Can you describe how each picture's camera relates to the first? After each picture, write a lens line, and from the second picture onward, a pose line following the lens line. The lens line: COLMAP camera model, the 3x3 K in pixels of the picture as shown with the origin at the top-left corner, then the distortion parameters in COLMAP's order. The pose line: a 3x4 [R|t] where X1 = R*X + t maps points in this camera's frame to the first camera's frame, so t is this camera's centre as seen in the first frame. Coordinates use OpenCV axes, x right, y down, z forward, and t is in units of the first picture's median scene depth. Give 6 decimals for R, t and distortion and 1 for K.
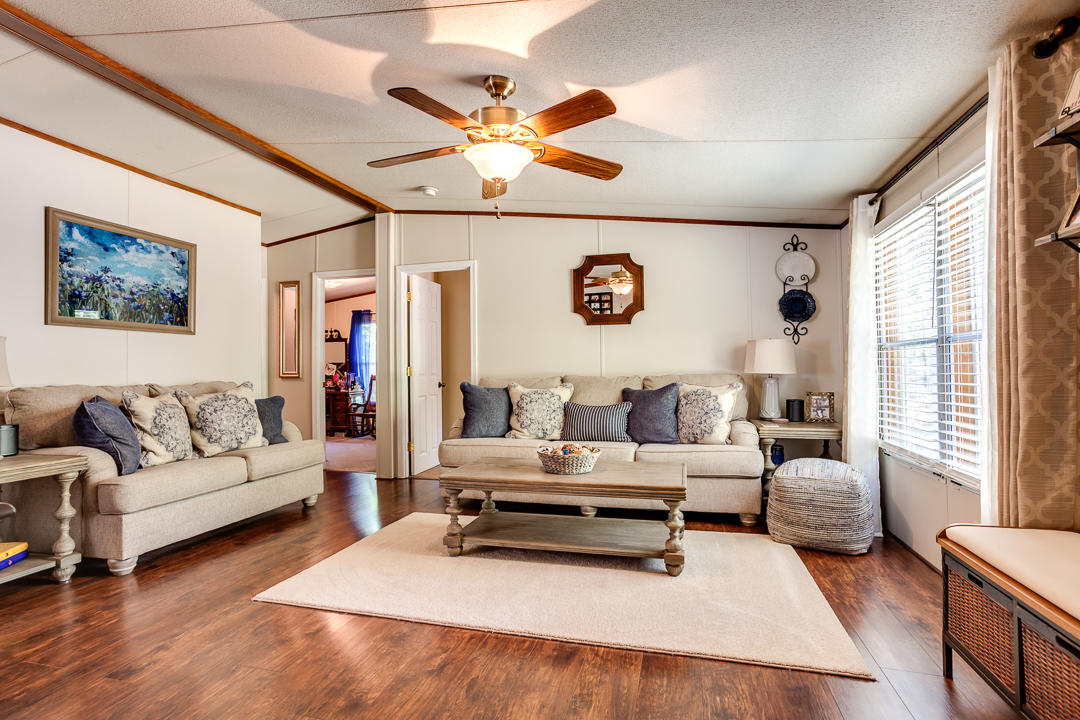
lens RADIAL K [[537.5, 0, 527.4], [0, 537.5, 358.5], [0, 0, 1]] dist [-0.046840, 0.034005]
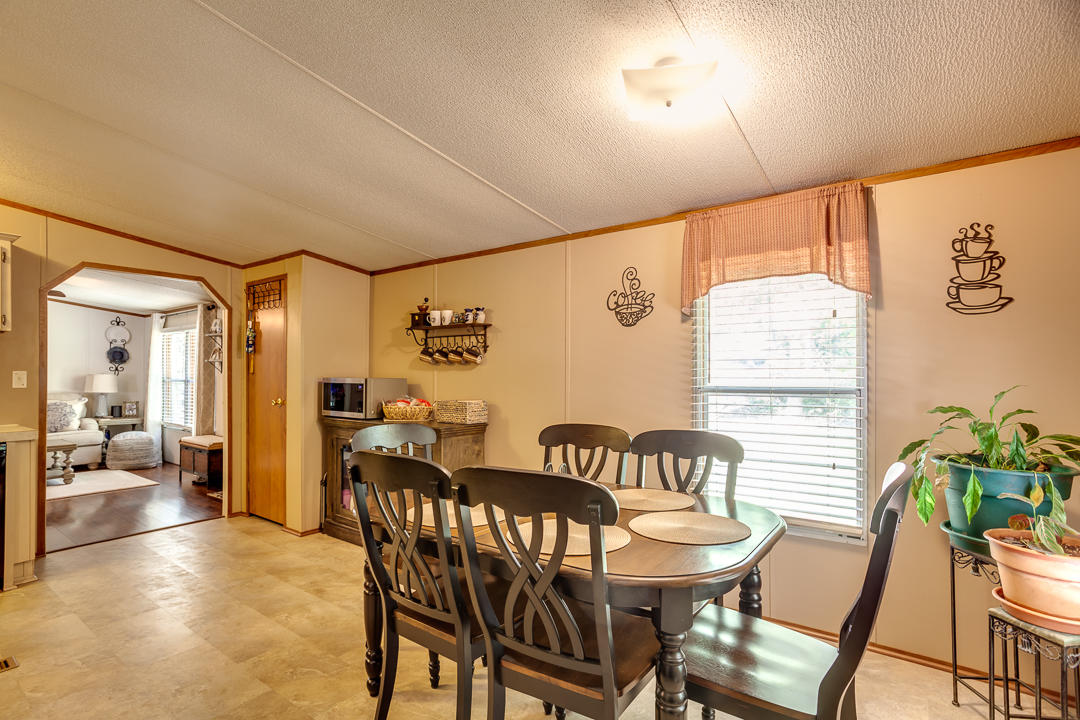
lens RADIAL K [[528.8, 0, 518.3], [0, 528.8, 376.1], [0, 0, 1]] dist [-0.038205, 0.032510]
pose [[0.371332, 0.015142, 0.928377, -0.721757], [-0.028832, 0.999573, -0.004771, -0.063481], [-0.928052, -0.024996, 0.371610, -1.056163]]
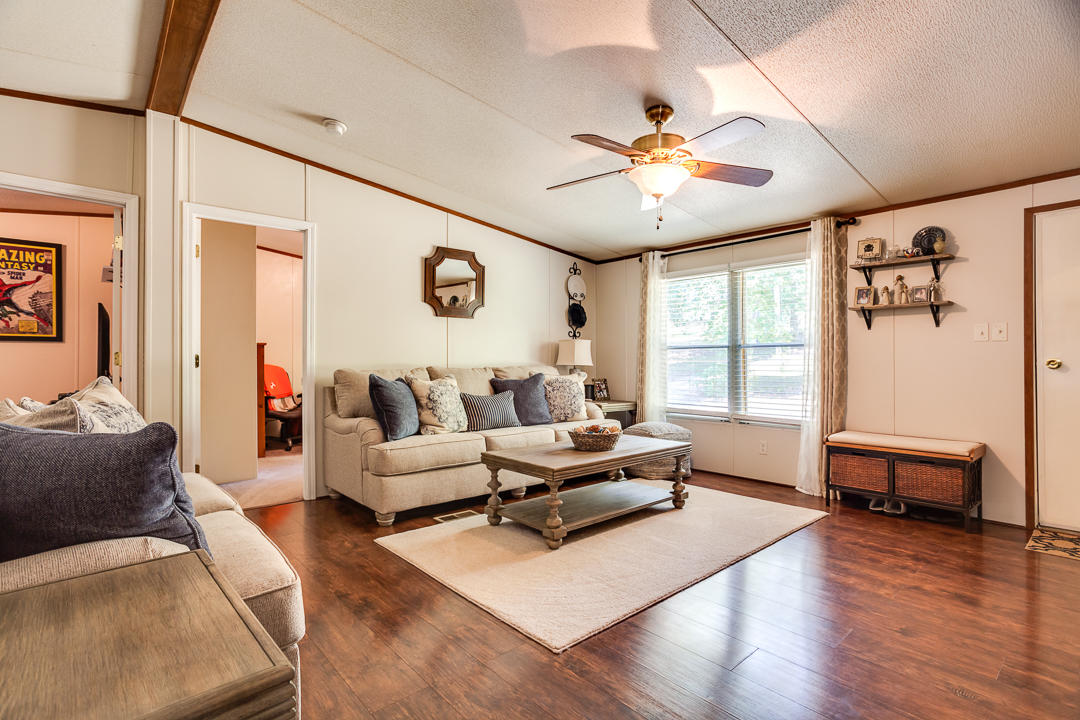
lens RADIAL K [[537.5, 0, 527.4], [0, 537.5, 358.5], [0, 0, 1]] dist [-0.046840, 0.034005]
pose [[0.552918, 0.015012, 0.833100, -0.748019], [-0.021523, 0.999761, -0.003730, 0.019025], [-0.832958, -0.015868, 0.553109, 0.377141]]
